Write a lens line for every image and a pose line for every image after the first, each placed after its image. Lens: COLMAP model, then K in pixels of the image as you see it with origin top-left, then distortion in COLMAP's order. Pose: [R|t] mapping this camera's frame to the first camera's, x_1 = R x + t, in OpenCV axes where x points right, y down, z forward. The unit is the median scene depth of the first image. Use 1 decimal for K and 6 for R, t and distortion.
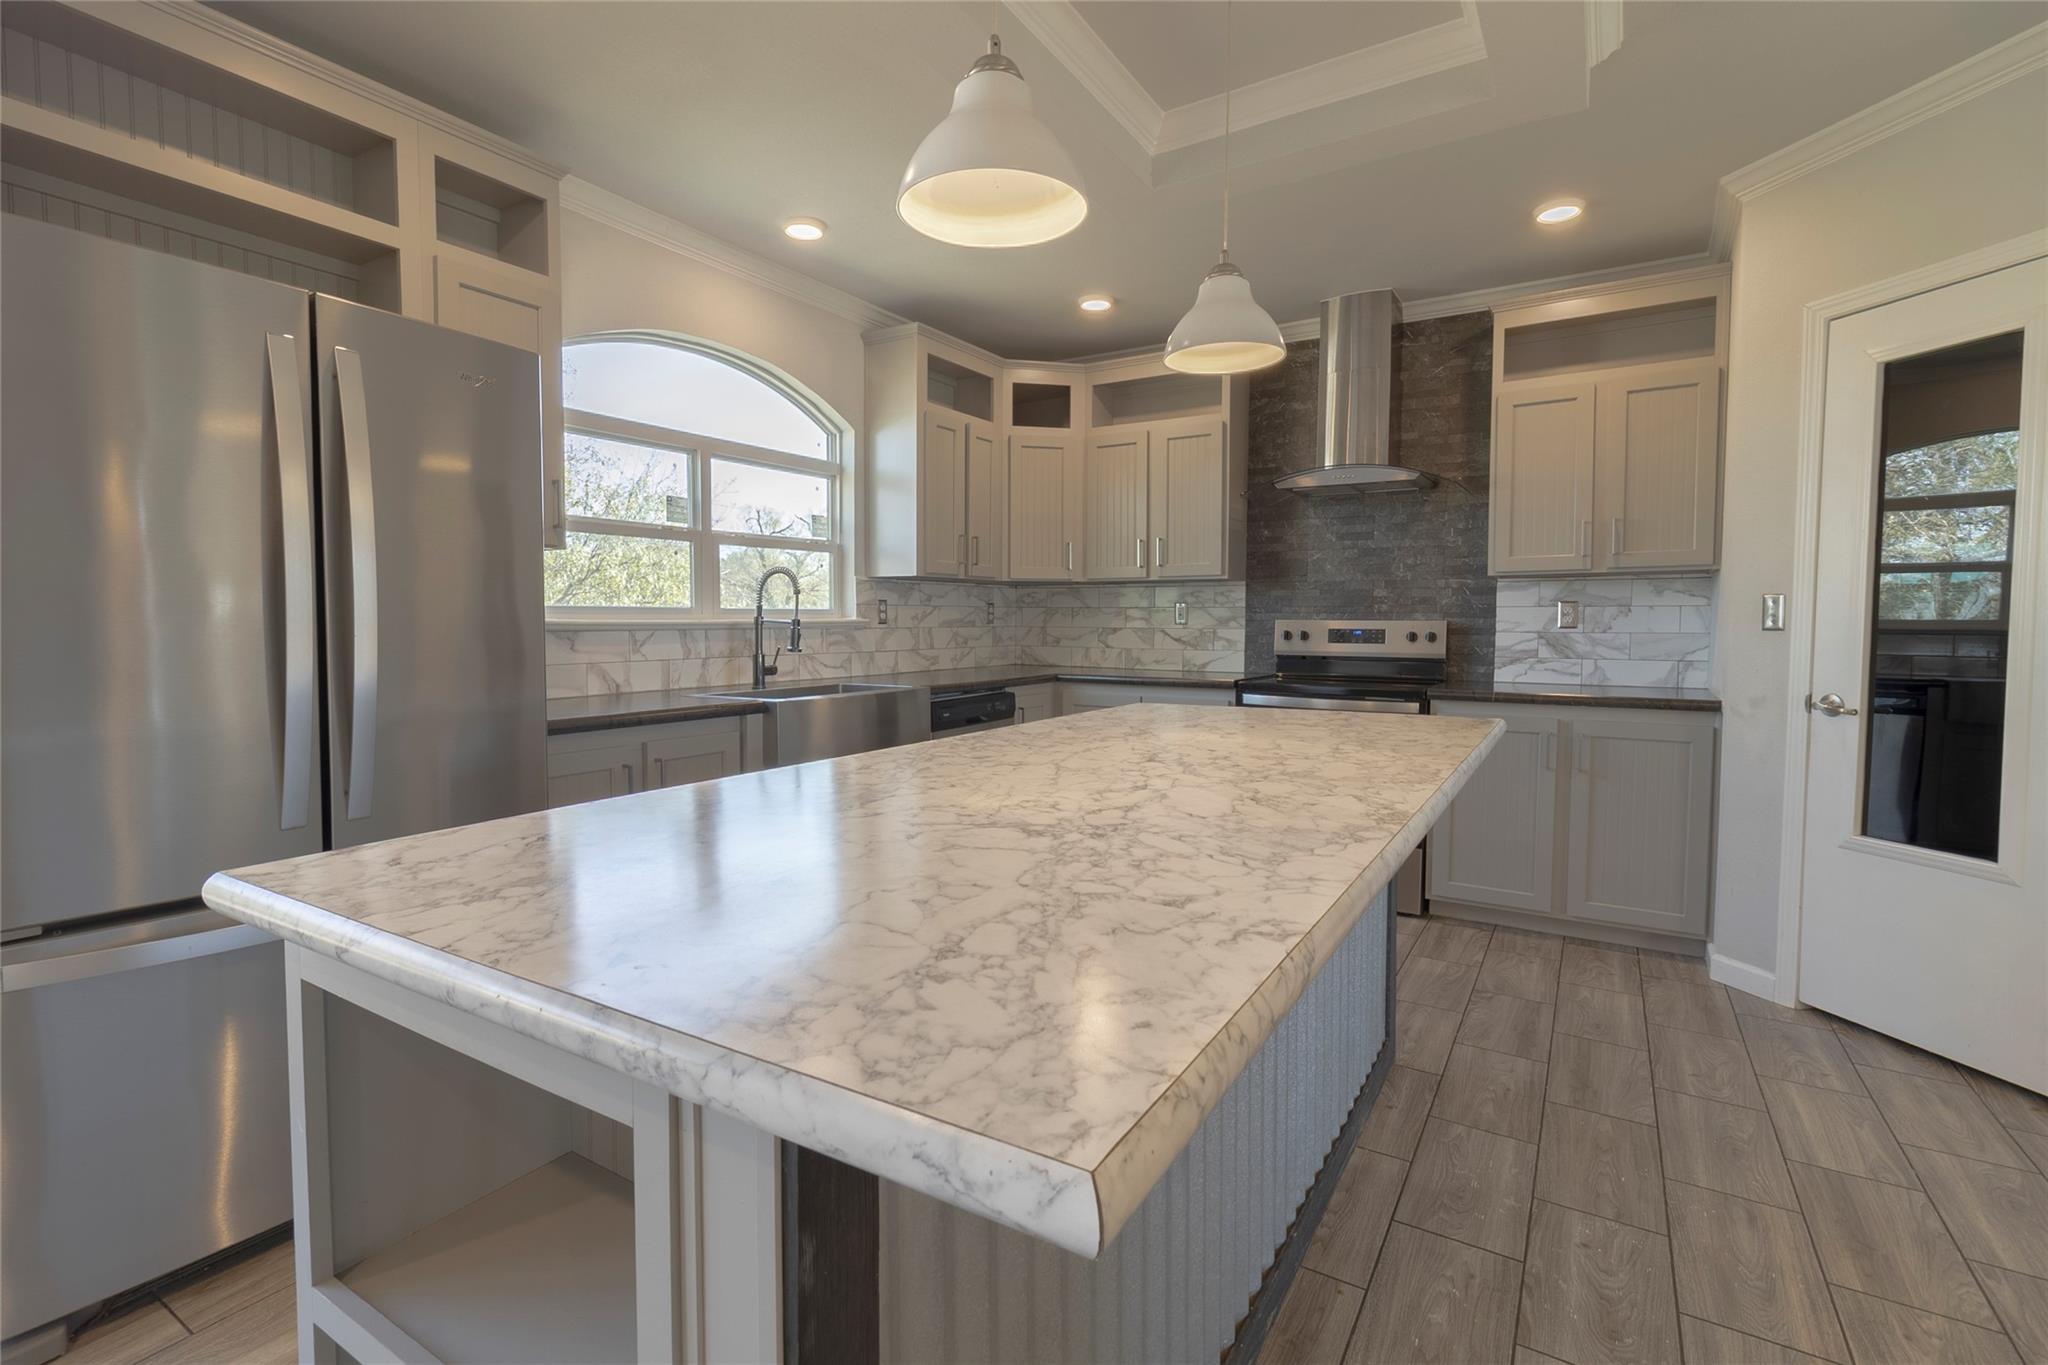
lens RADIAL K [[939.5, 0, 1010.5], [0, 939.5, 667.3], [0, 0, 1]] dist [0.000983, -0.000524]
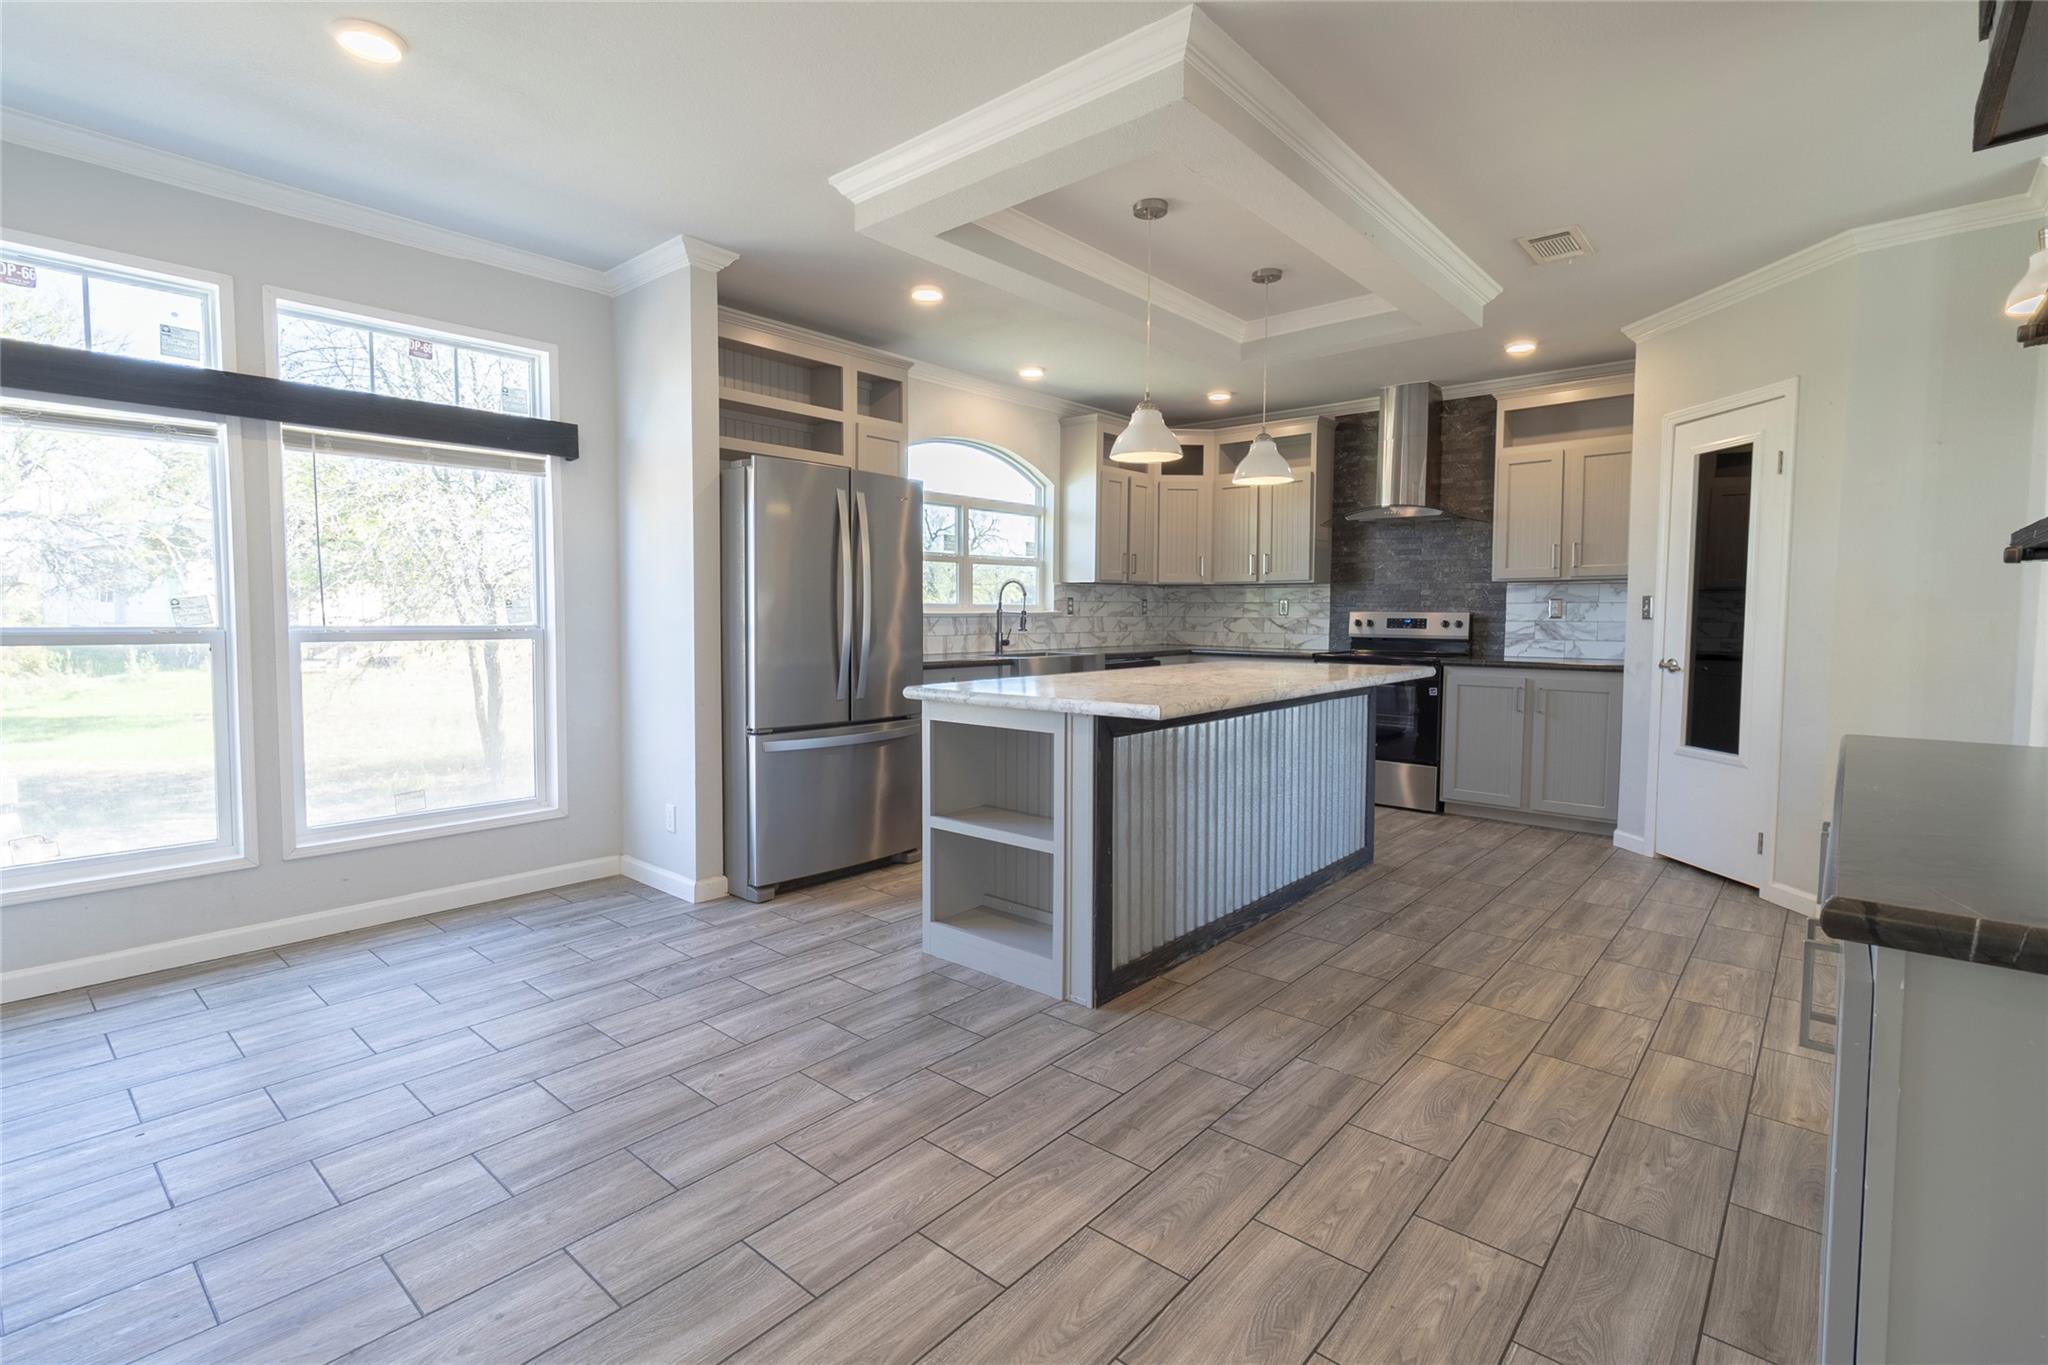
lens RADIAL K [[948.6, 0, 1015.5], [0, 948.6, 667.1], [0, 0, 1]] dist [0.000668, 0.000549]
pose [[0.987687, 0.010794, -0.156068, 0.012497], [-0.009610, 0.999919, 0.008335, 0.026682], [0.156145, -0.006733, 0.987711, -0.512029]]
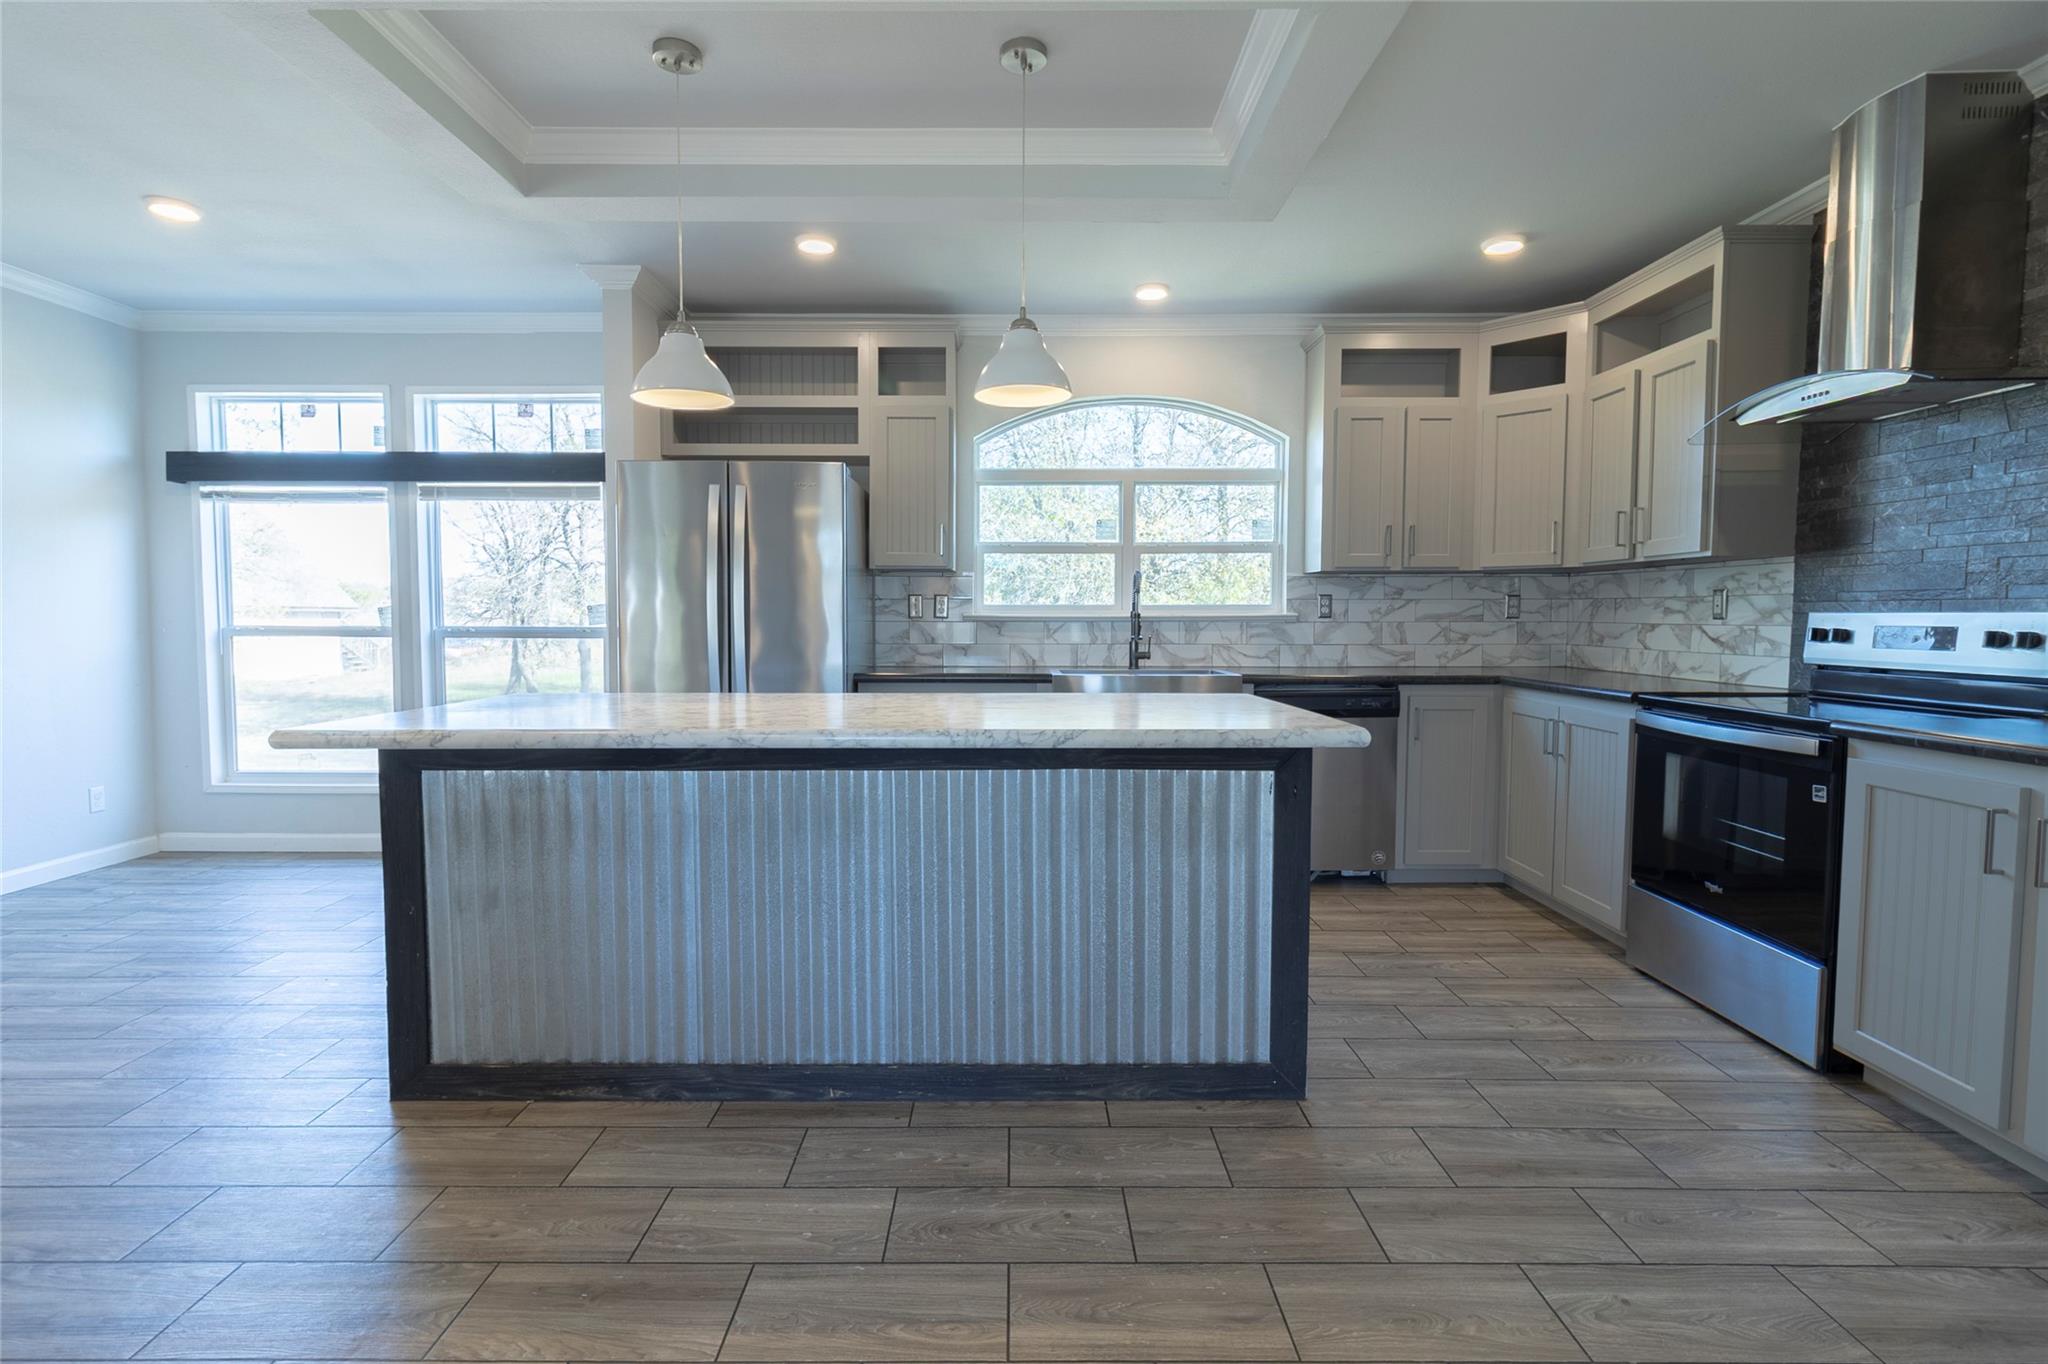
lens RADIAL K [[959.4, 0, 1011.7], [0, 959.4, 668.8], [0, 0, 1]] dist [0.003263, -0.000150]
pose [[0.533365, 0.044911, -0.844692, 0.609550], [-0.042404, 0.998754, 0.026327, -0.003926], [0.844822, 0.021777, 0.534605, 0.156842]]
